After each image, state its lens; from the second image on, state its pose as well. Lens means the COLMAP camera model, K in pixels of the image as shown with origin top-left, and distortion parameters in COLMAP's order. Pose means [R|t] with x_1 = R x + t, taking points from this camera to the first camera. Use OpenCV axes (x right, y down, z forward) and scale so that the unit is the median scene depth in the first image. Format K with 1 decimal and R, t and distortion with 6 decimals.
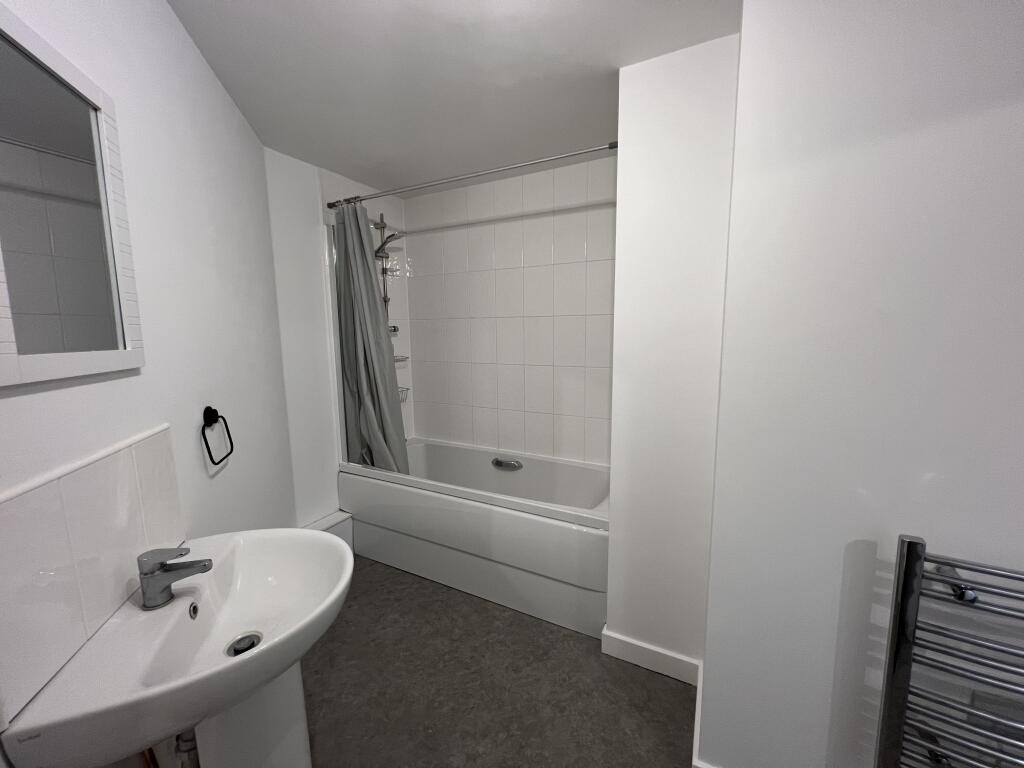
lens RADIAL K [[407.1, 0, 512.0], [0, 407.1, 384.0], [0, 0, 1]] dist [-0.000649, -0.000052]
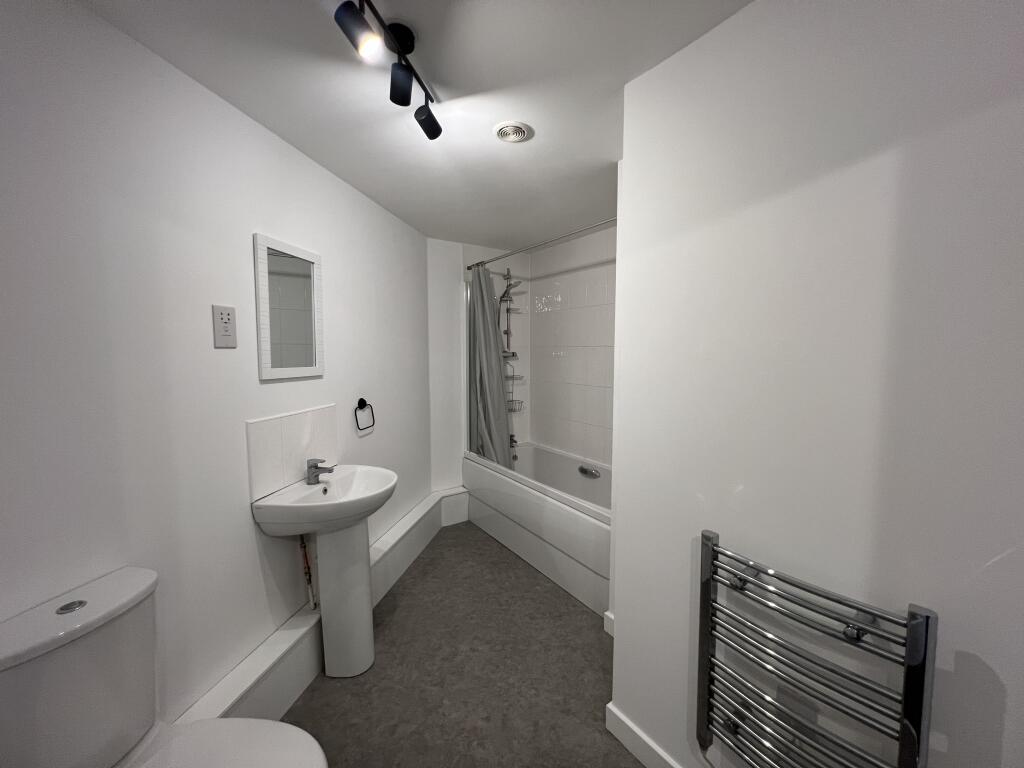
lens RADIAL K [[407.1, 0, 512.0], [0, 407.1, 384.0], [0, 0, 1]] dist [-0.000649, -0.000052]
pose [[0.881476, 0.048344, -0.469749, 0.387397], [-0.072192, 0.996849, -0.032877, 0.001444], [0.466679, 0.062892, 0.882188, -0.166376]]
